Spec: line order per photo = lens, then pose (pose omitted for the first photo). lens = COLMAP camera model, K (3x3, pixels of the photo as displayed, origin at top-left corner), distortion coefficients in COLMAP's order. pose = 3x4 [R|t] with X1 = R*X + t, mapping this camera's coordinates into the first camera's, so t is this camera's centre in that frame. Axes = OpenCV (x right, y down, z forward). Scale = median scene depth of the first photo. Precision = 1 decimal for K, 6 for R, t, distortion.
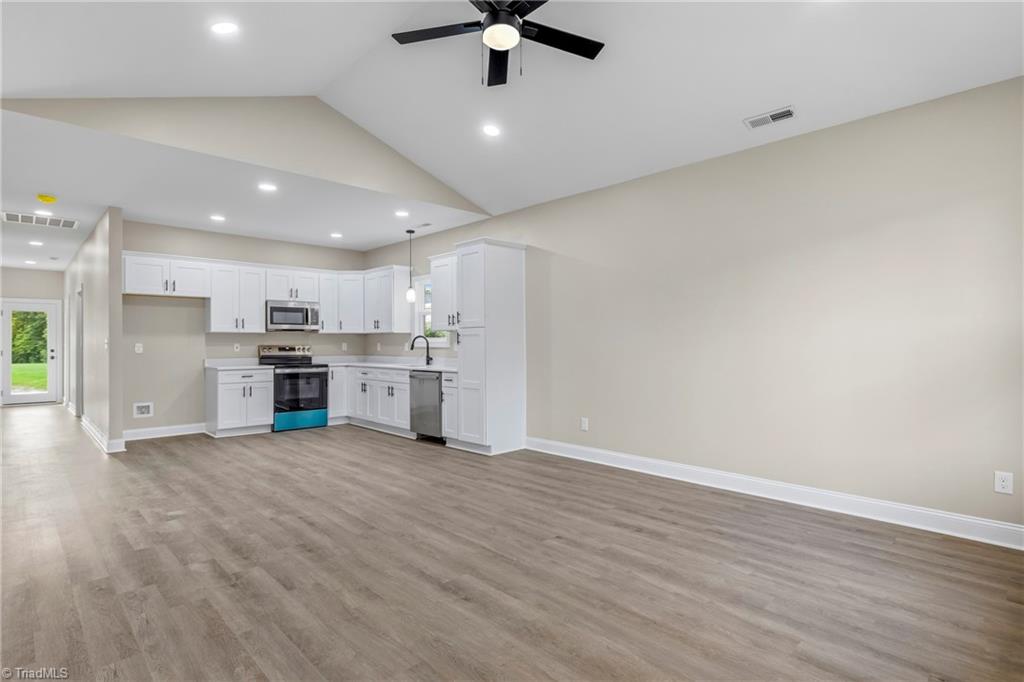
lens RADIAL K [[518.4, 0, 509.6], [0, 518.4, 341.6], [0, 0, 1]] dist [0.001855, 0.000475]
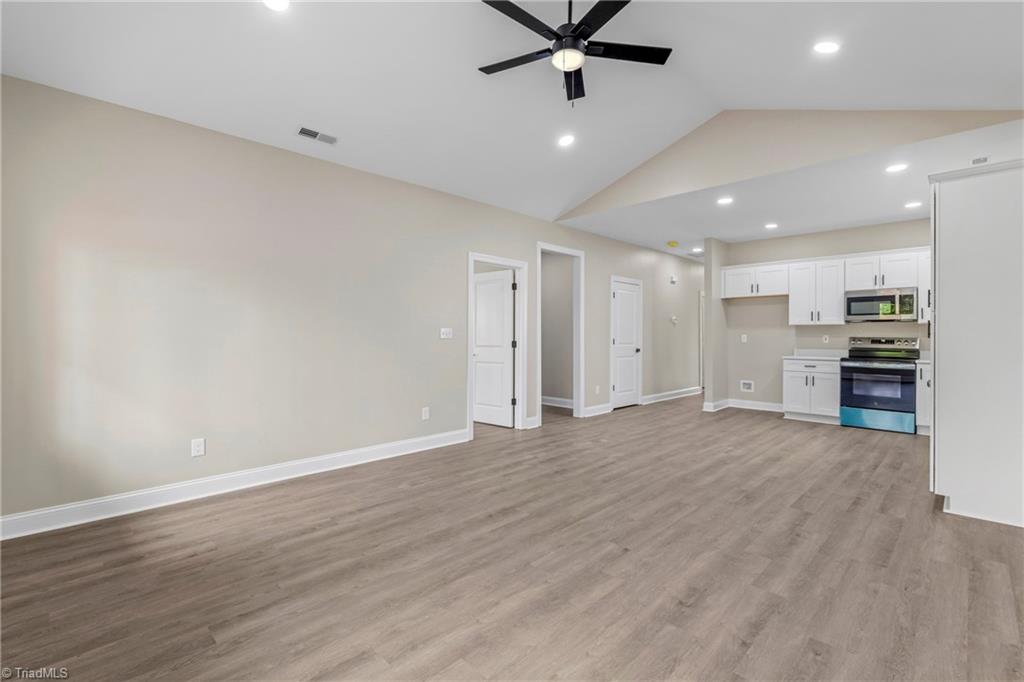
lens RADIAL K [[466.8, 0, 511.5], [0, 466.8, 335.4], [0, 0, 1]] dist [-0.000443, 0.000174]
pose [[0.028538, 0.004952, -0.999580, 0.446419], [-0.000113, 0.999988, 0.004951, -0.000424], [0.999593, -0.000029, 0.028539, 0.384621]]
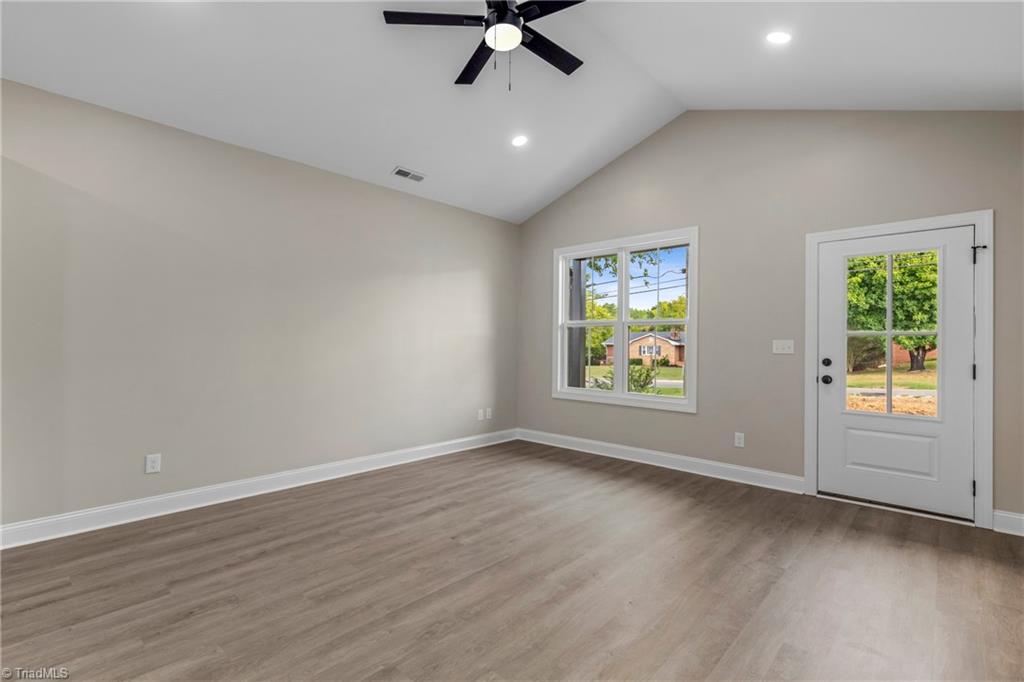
lens RADIAL K [[471.4, 0, 512.5], [0, 471.4, 338.1], [0, 0, 1]] dist [-0.000249, -0.000162]
pose [[-0.059373, 0.014741, 0.998127, -0.412898], [-0.006909, 0.999861, -0.015178, 0.000923], [-0.998212, -0.007797, -0.059263, 0.466958]]
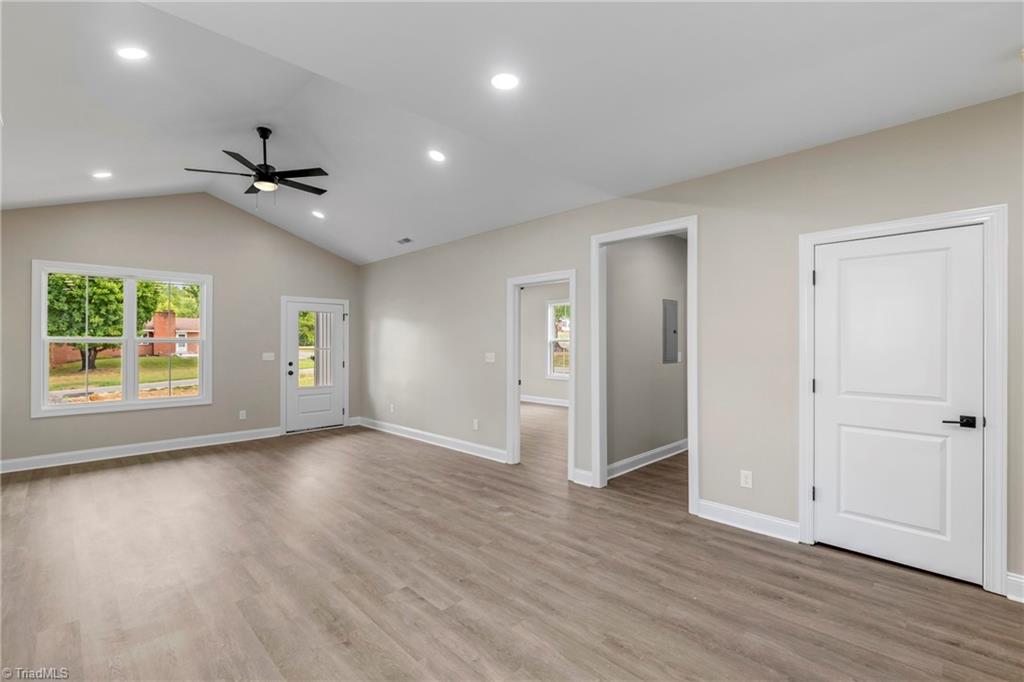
lens RADIAL K [[456.5, 0, 512.0], [0, 456.5, 341.0], [0, 0, 1]] dist [-0.001566, -0.000306]
pose [[-0.999831, 0.007687, -0.016689, -0.365208], [0.007763, 0.999960, -0.004506, -0.026623], [0.016654, -0.004635, -0.999851, 1.145072]]
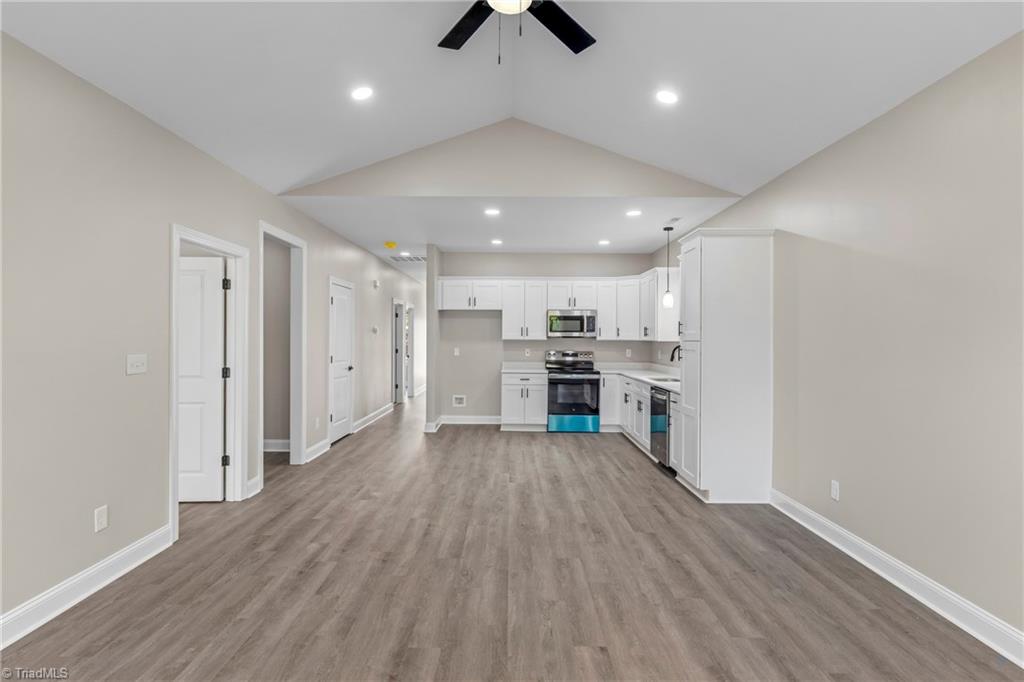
lens RADIAL K [[507.9, 0, 510.1], [0, 507.9, 340.4], [0, 0, 1]] dist [0.000037, -0.000089]
pose [[0.720715, 0.013456, -0.693101, 0.241317], [-0.008055, 0.999907, 0.011036, -0.030264], [0.693184, -0.002371, 0.720756, 0.197796]]
